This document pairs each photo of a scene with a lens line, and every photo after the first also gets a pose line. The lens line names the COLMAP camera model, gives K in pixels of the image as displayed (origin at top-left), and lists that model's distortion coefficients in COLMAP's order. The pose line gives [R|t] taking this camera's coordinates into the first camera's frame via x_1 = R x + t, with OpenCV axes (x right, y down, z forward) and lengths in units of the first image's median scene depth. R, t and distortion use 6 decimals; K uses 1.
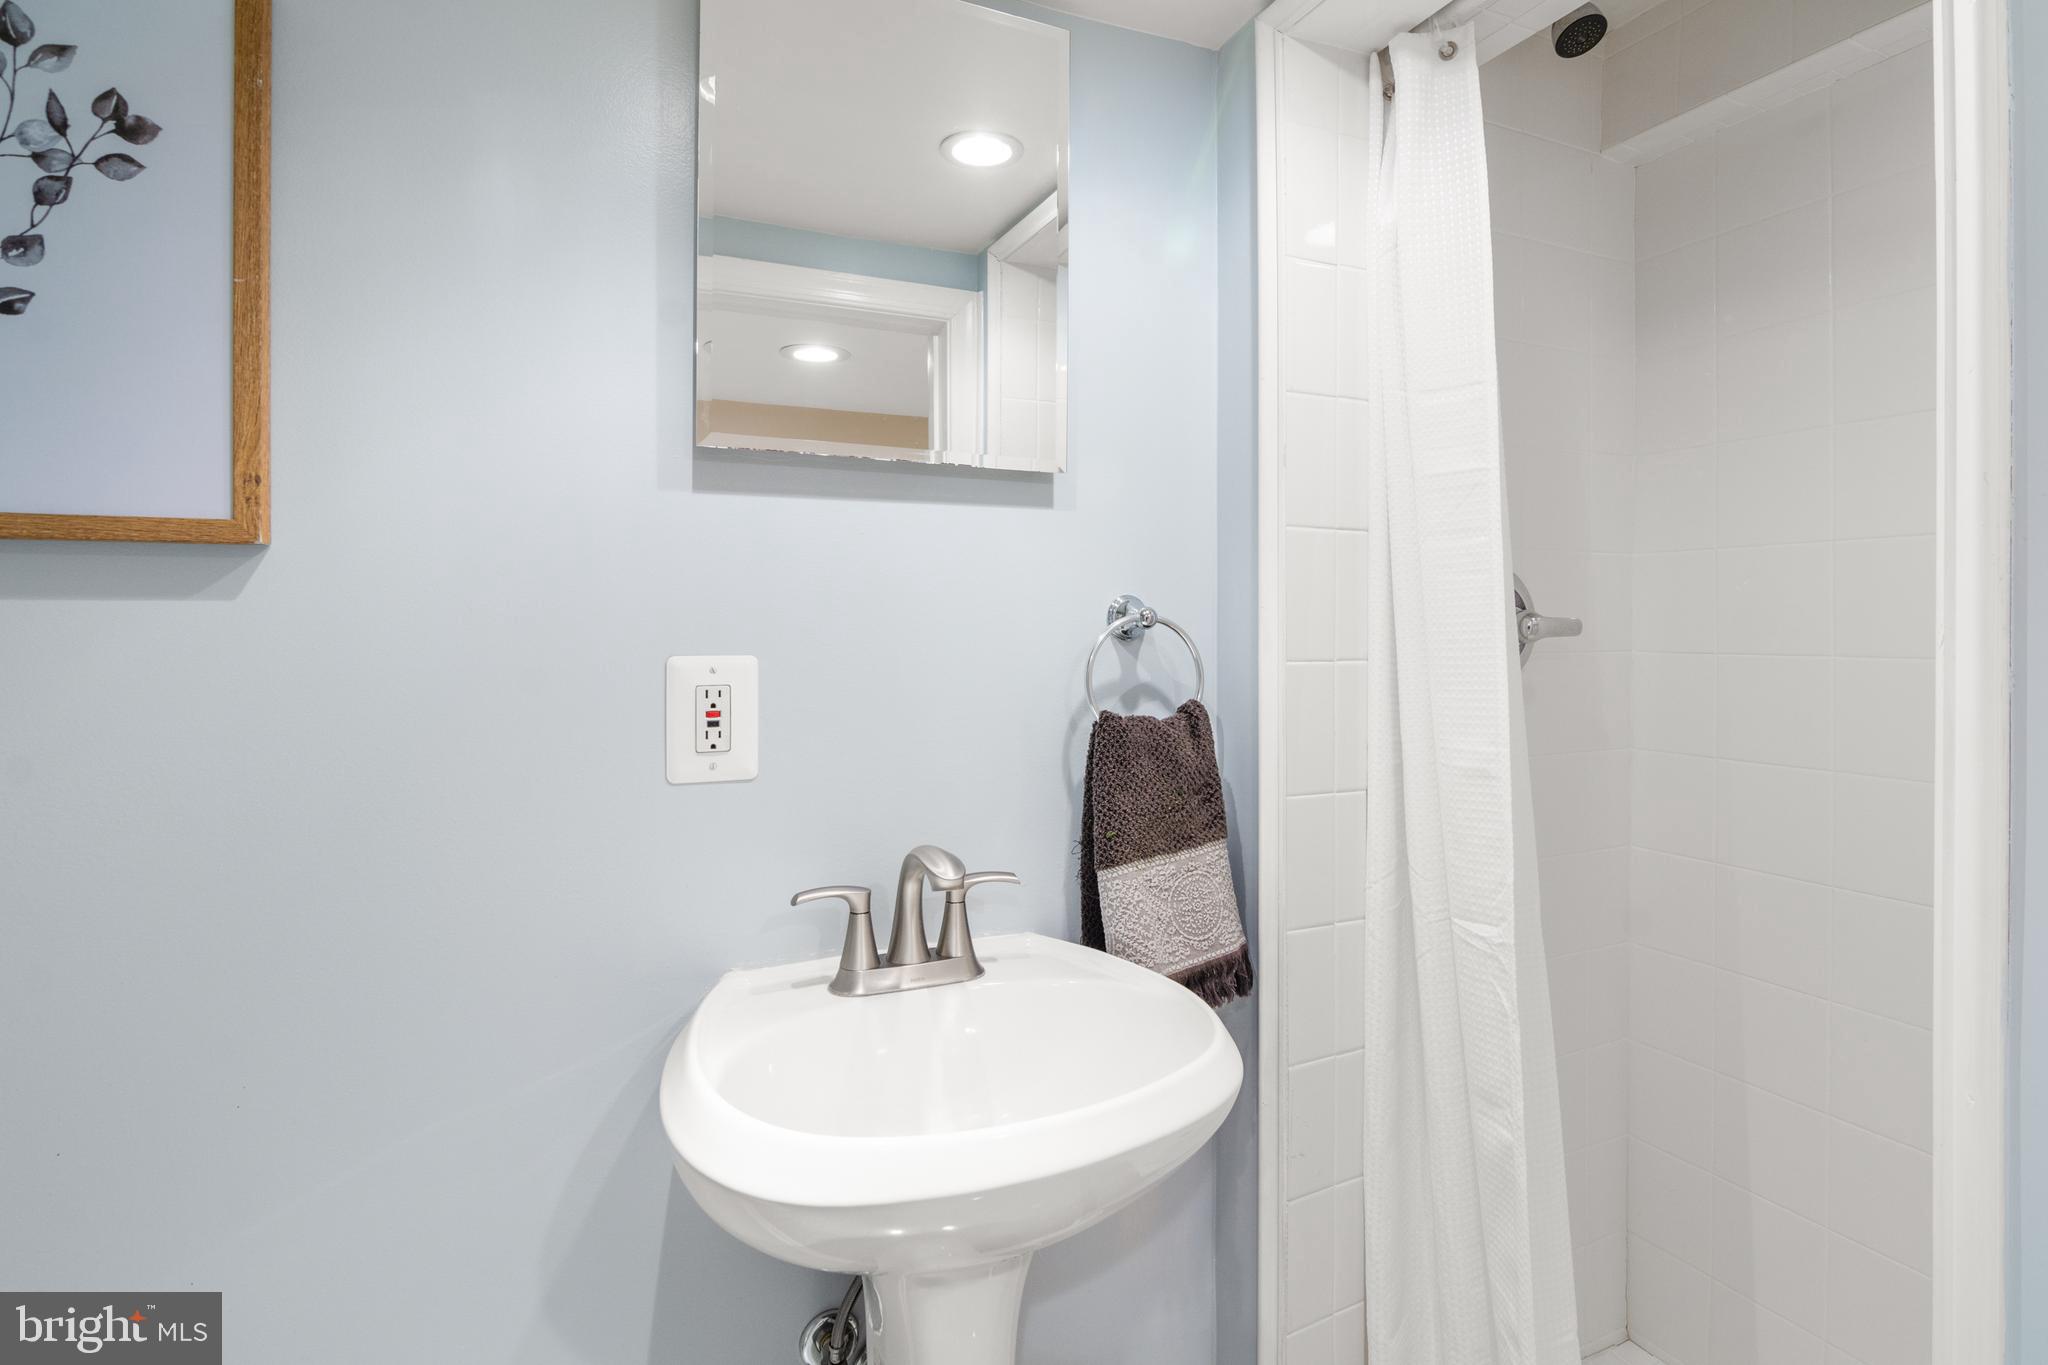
lens RADIAL K [[1009.3, 0, 1029.2], [0, 1009.3, 628.8], [0, 0, 1]] dist [-0.005756, -0.002989]
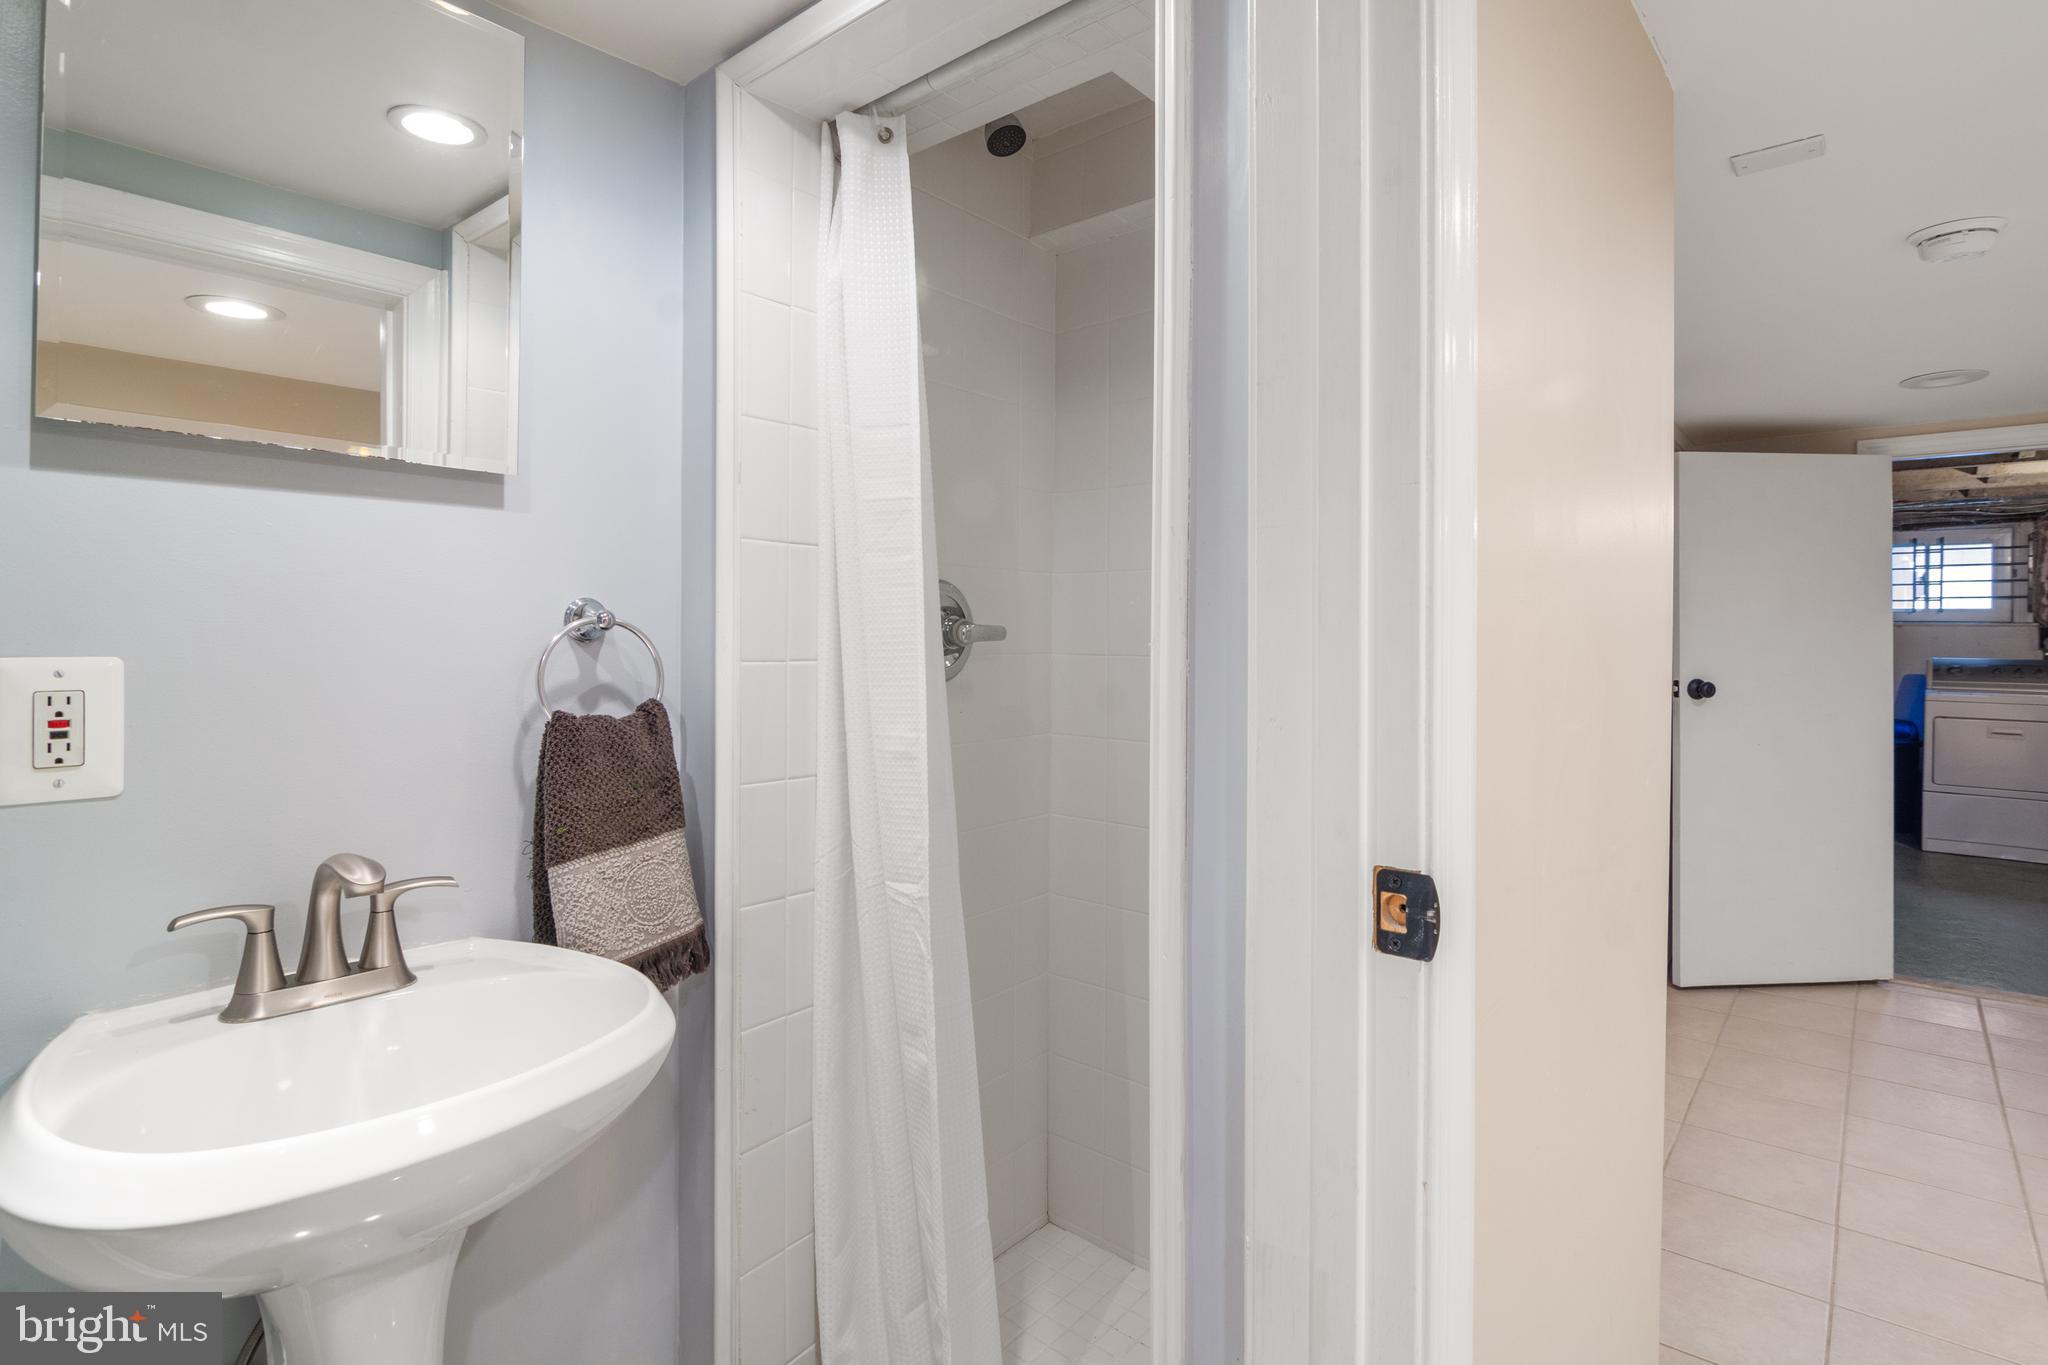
lens RADIAL K [[1020.7, 0, 1028.0], [0, 1020.7, 637.1], [0, 0, 1]] dist [-0.011354, -0.002063]
pose [[0.904388, 0.004949, 0.426683, 0.065684], [-0.005595, 0.999984, 0.000260, 0.003803], [-0.426675, -0.002623, 0.904401, -0.133486]]
